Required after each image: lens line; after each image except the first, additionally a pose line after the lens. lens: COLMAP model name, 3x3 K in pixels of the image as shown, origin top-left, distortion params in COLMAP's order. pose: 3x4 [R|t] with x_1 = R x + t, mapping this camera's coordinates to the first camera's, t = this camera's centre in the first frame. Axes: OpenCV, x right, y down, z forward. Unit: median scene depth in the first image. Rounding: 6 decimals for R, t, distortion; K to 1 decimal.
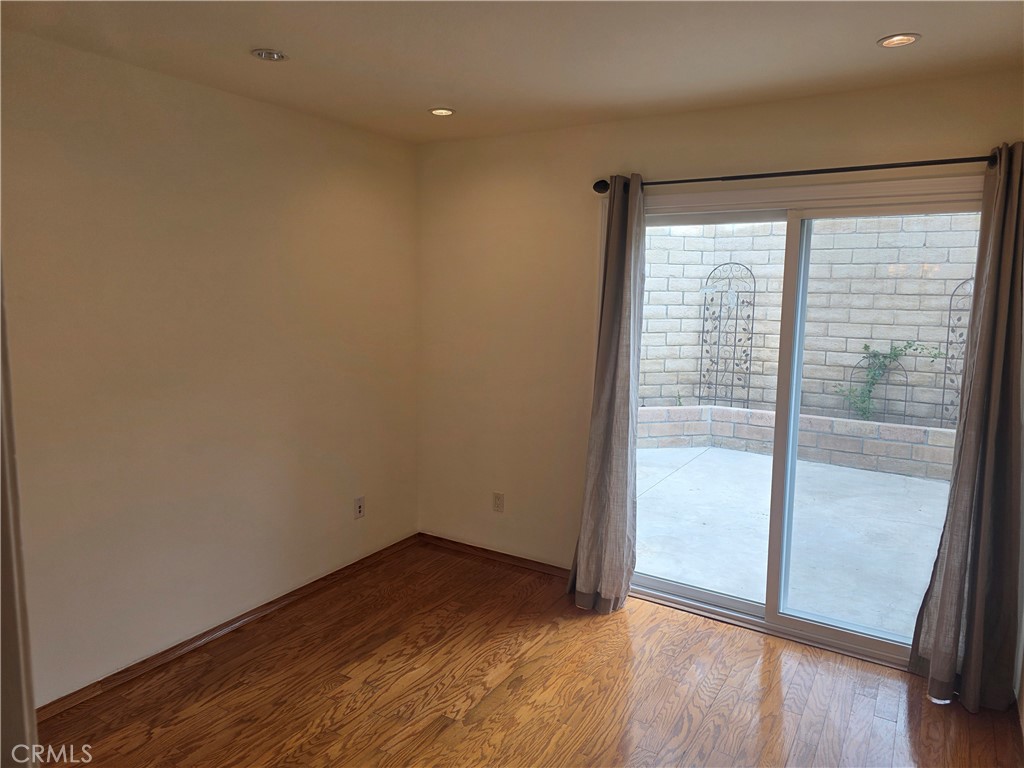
lens RADIAL K [[683.2, 0, 513.0], [0, 683.2, 377.7], [0, 0, 1]] dist [0.067293, -0.060630]
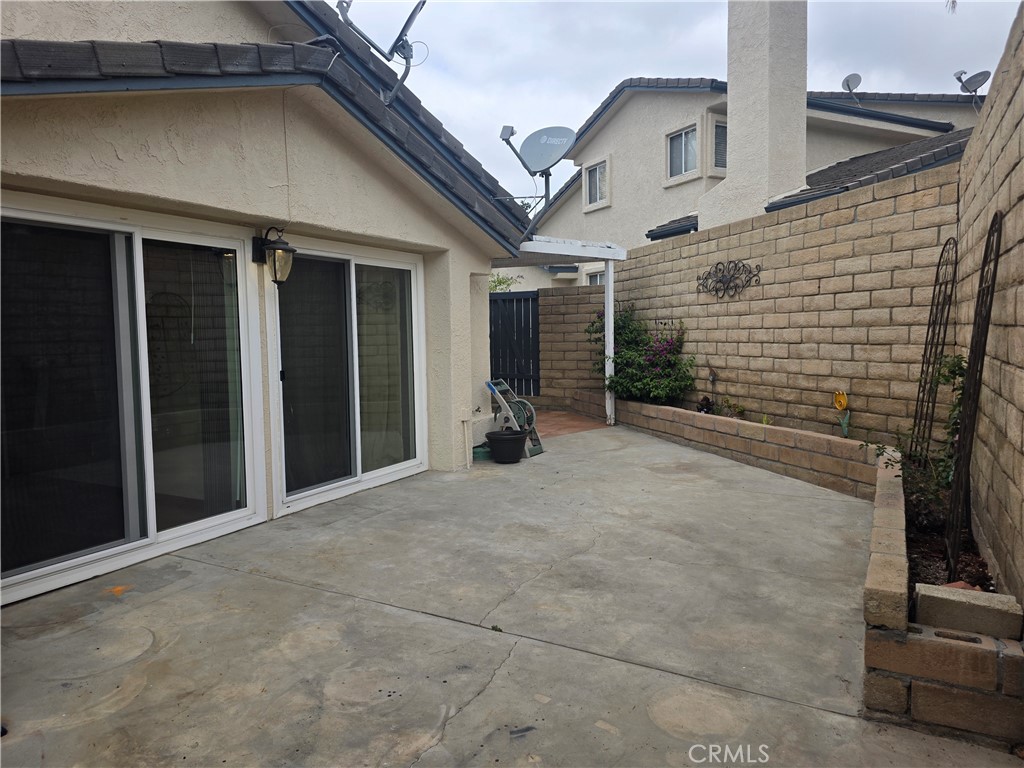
lens RADIAL K [[683.2, 0, 513.0], [0, 683.2, 377.7], [0, 0, 1]] dist [0.067293, -0.060630]
pose [[0.063245, 0.053386, -0.996569, 0.998896], [-0.115115, 0.992293, 0.045852, -0.018726], [0.991337, 0.111820, 0.068903, 0.582837]]
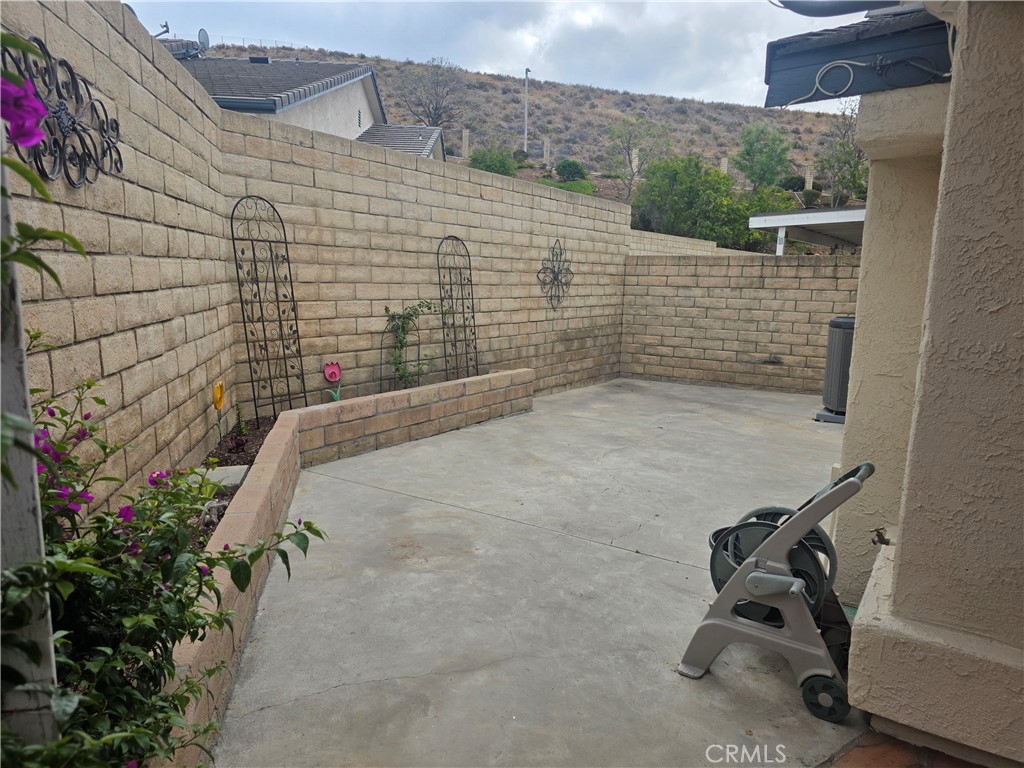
lens RADIAL K [[683.2, 0, 513.0], [0, 683.2, 377.7], [0, 0, 1]] dist [0.067293, -0.060630]
pose [[0.022834, -0.161830, 0.986554, -0.377397], [0.104886, 0.981754, 0.158615, -0.078327], [-0.994222, 0.099854, 0.039391, 0.779854]]
